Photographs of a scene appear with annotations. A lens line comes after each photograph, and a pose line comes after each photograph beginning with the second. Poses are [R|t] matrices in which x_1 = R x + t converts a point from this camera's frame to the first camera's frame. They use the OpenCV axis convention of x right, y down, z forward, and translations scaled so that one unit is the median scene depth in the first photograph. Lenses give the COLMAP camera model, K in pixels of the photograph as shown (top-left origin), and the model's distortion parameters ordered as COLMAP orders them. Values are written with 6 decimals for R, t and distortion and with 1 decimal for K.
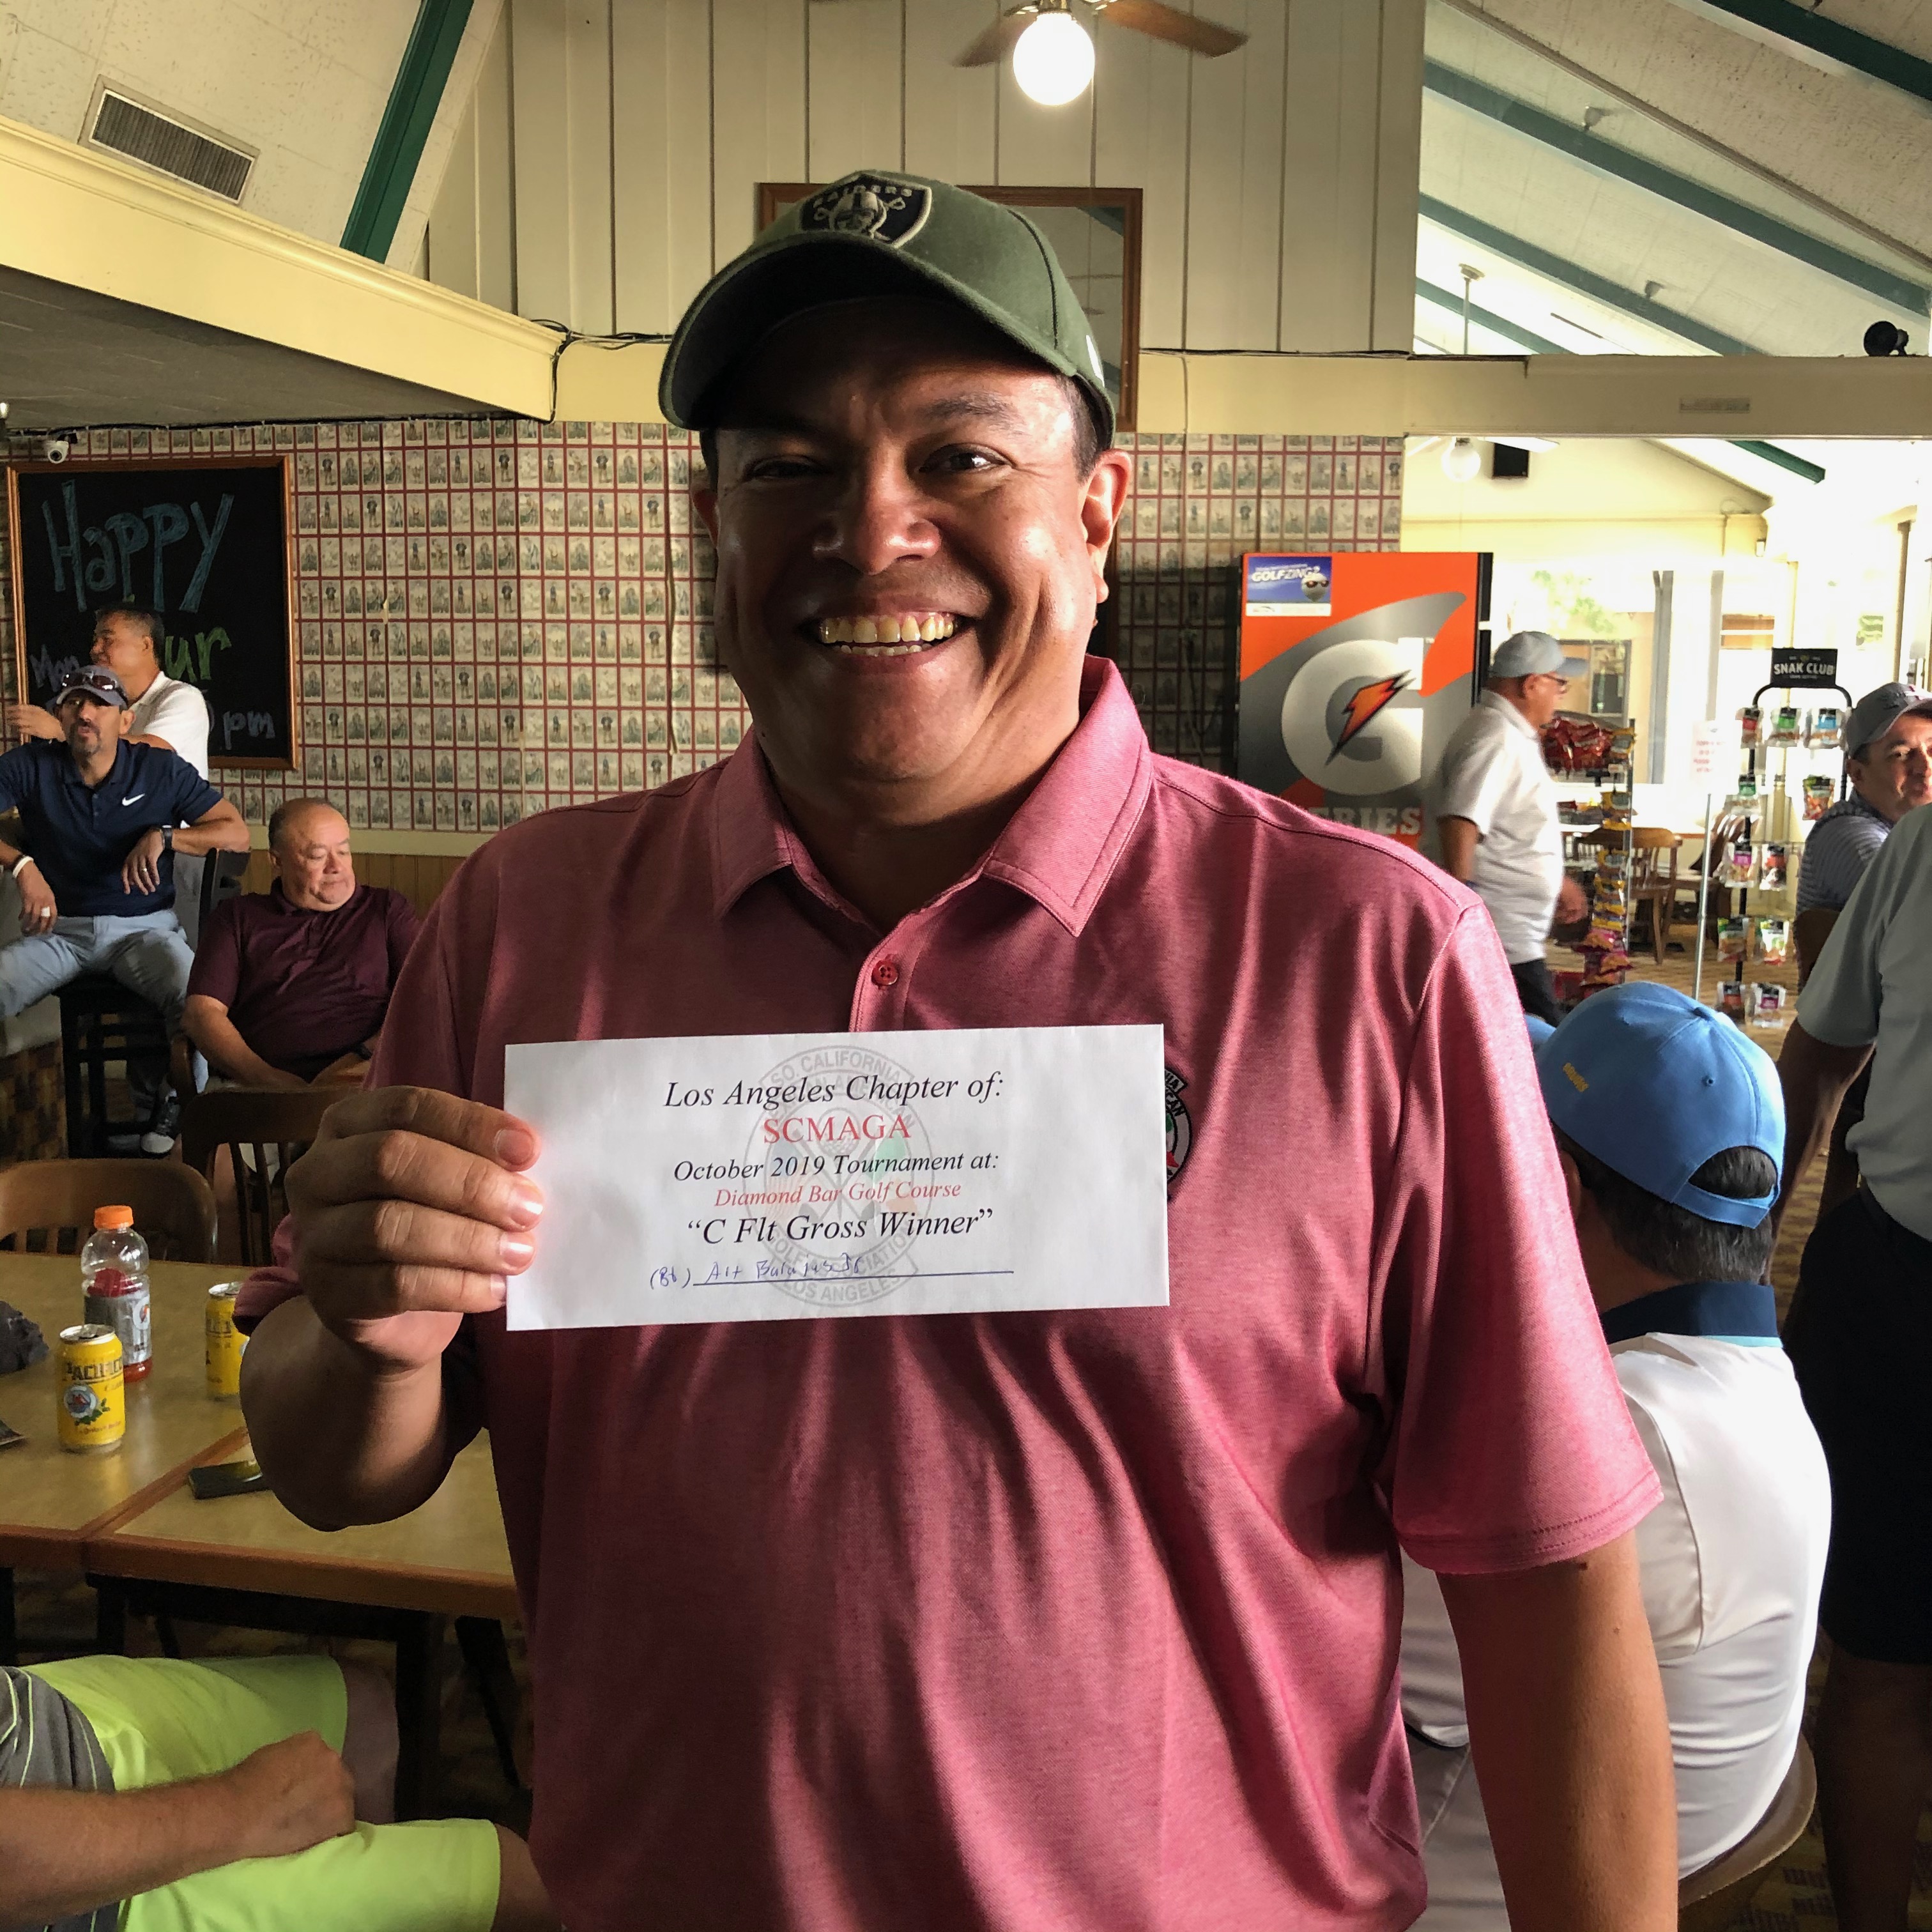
lens RADIAL K [[2119.6, 0, 978.2], [0, 2119.6, 933.6], [0, 0, 1]] dist [0.148362, -0.380039]
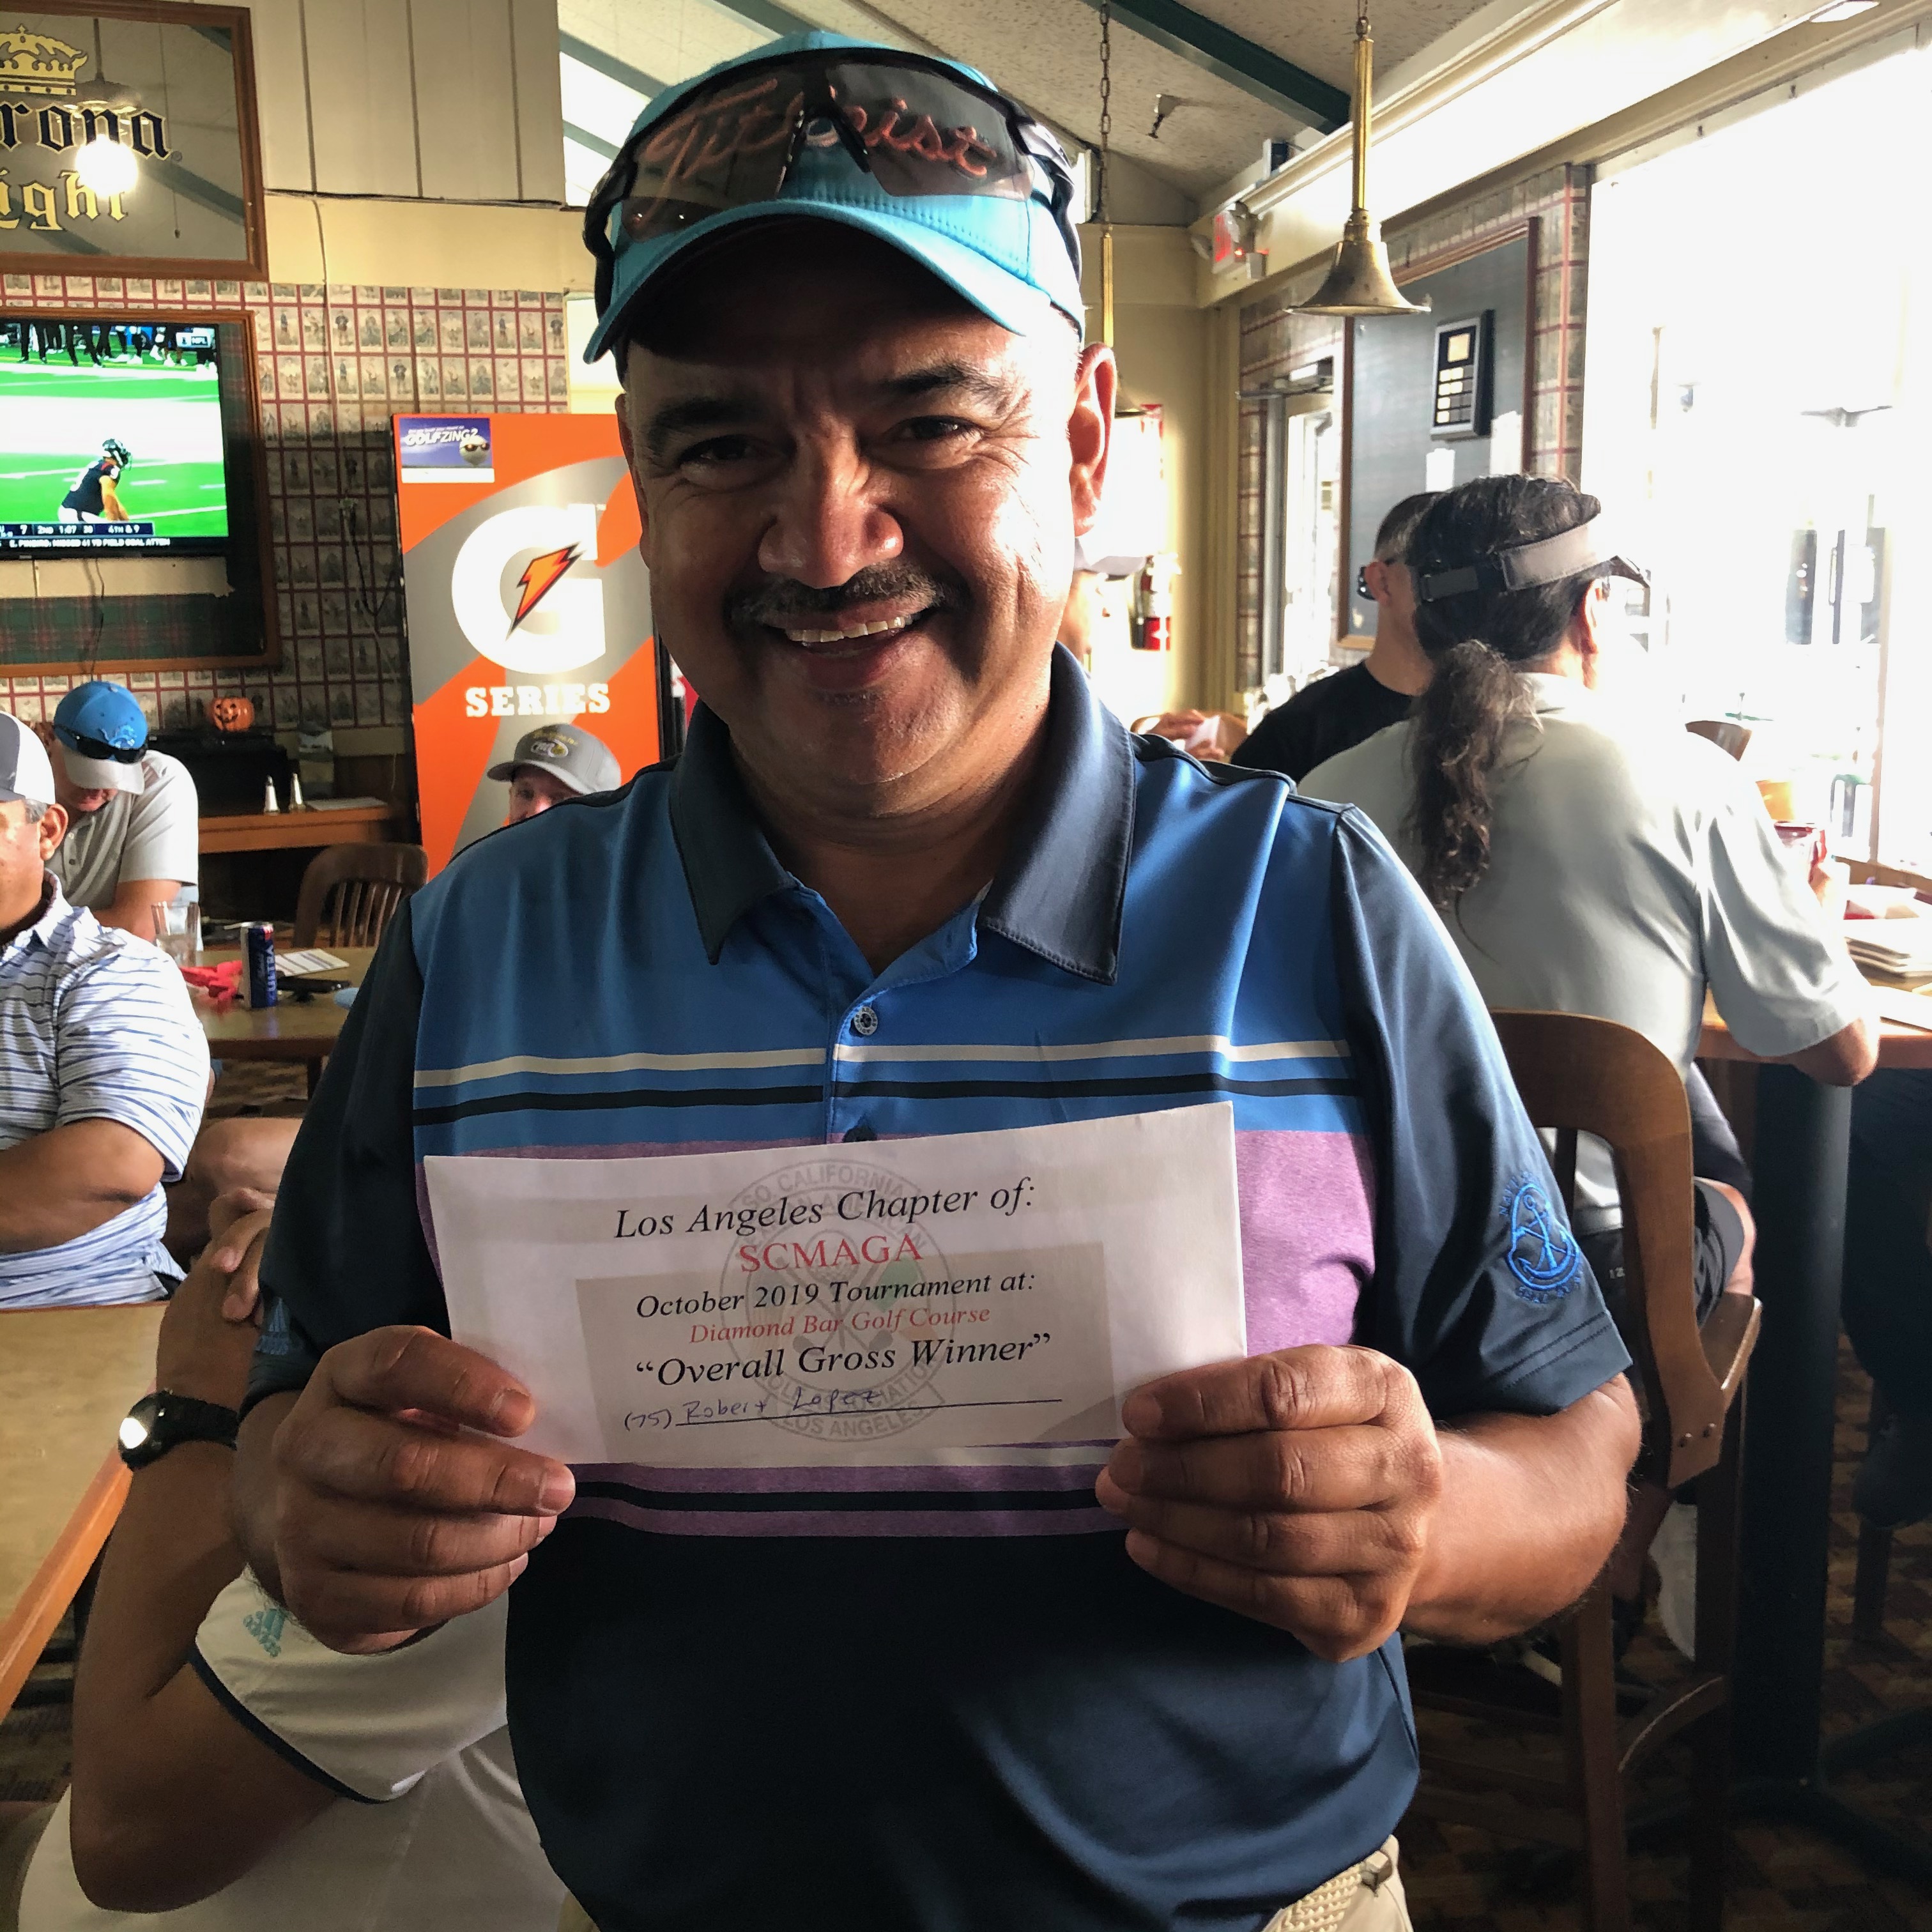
lens RADIAL K [[2153.1, 0, 957.5], [0, 2153.1, 959.6], [0, 0, 1]] dist [-0.031406, 0.078167]
pose [[0.943487, -0.085644, 0.320152, 0.033199], [0.063990, 0.994931, 0.077575, 0.000046], [-0.325173, -0.052704, 0.944185, 0.026670]]
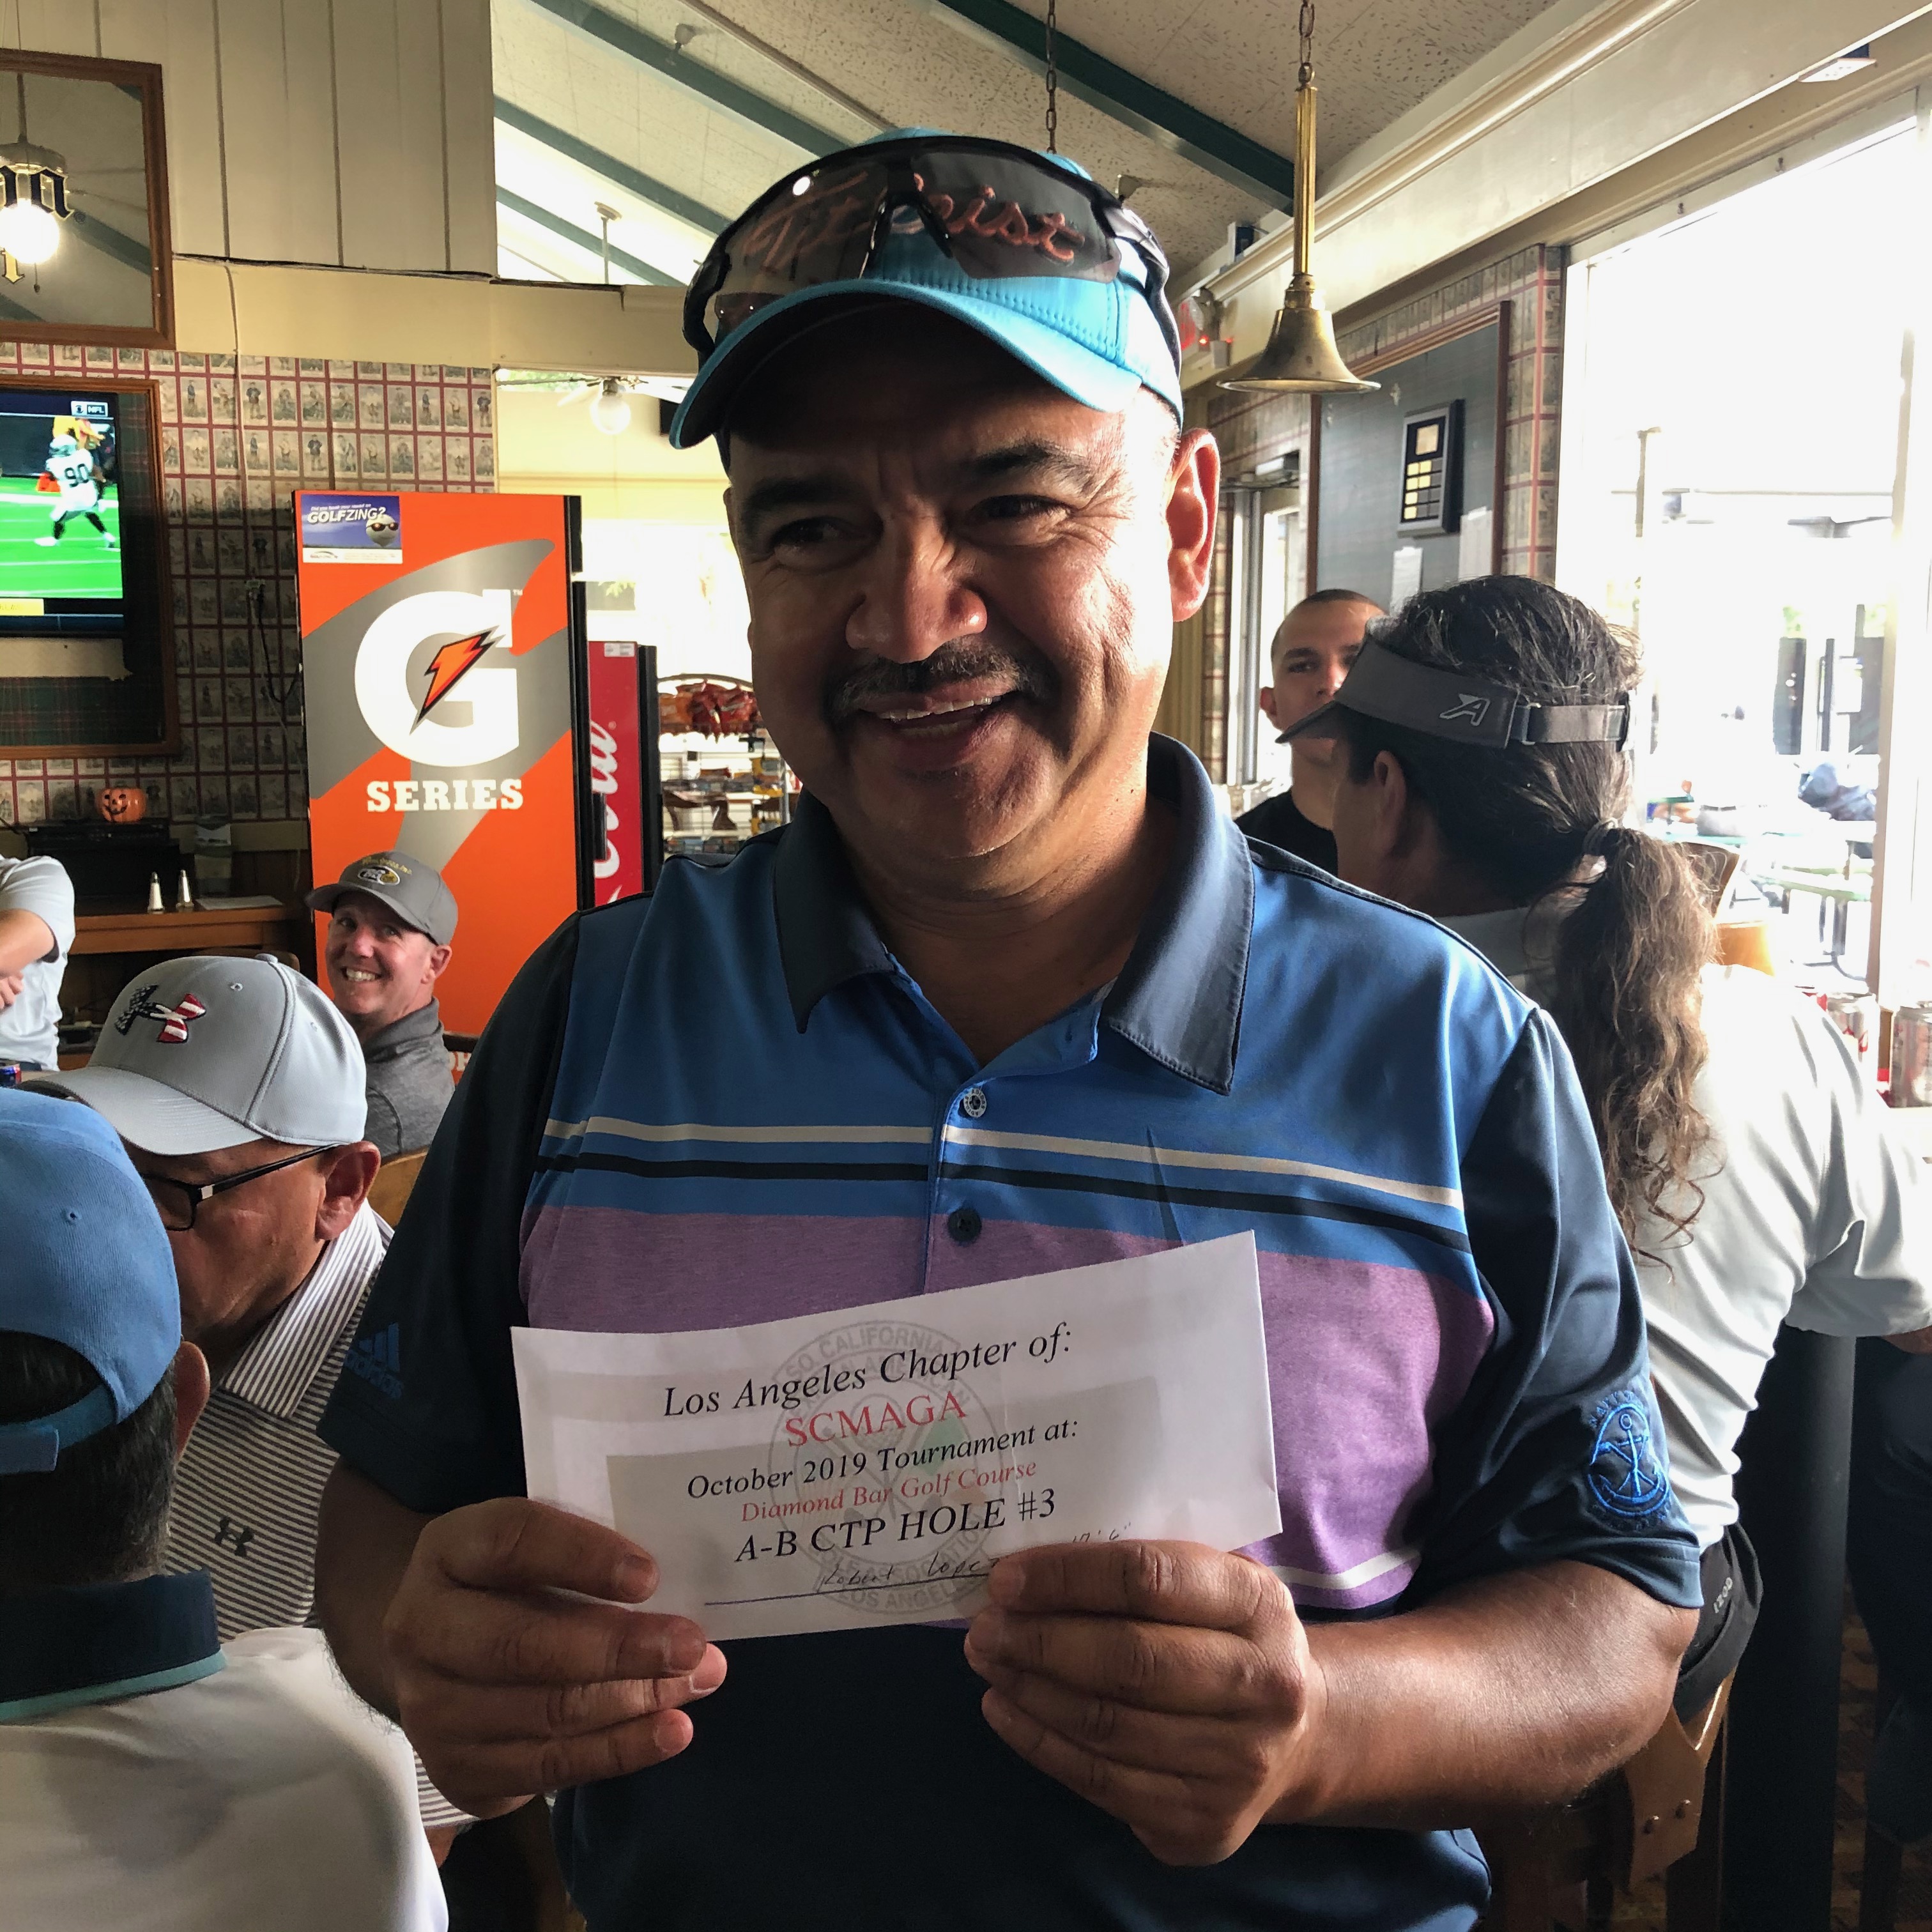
lens RADIAL K [[2162.5, 0, 971.0], [0, 2162.5, 955.5], [0, 0, 1]] dist [-0.034553, 0.093844]
pose [[0.940896, -0.055814, 0.334065, 0.071467], [0.047931, 0.998344, 0.031799, -0.003993], [-0.335287, -0.013907, 0.942013, 0.071933]]
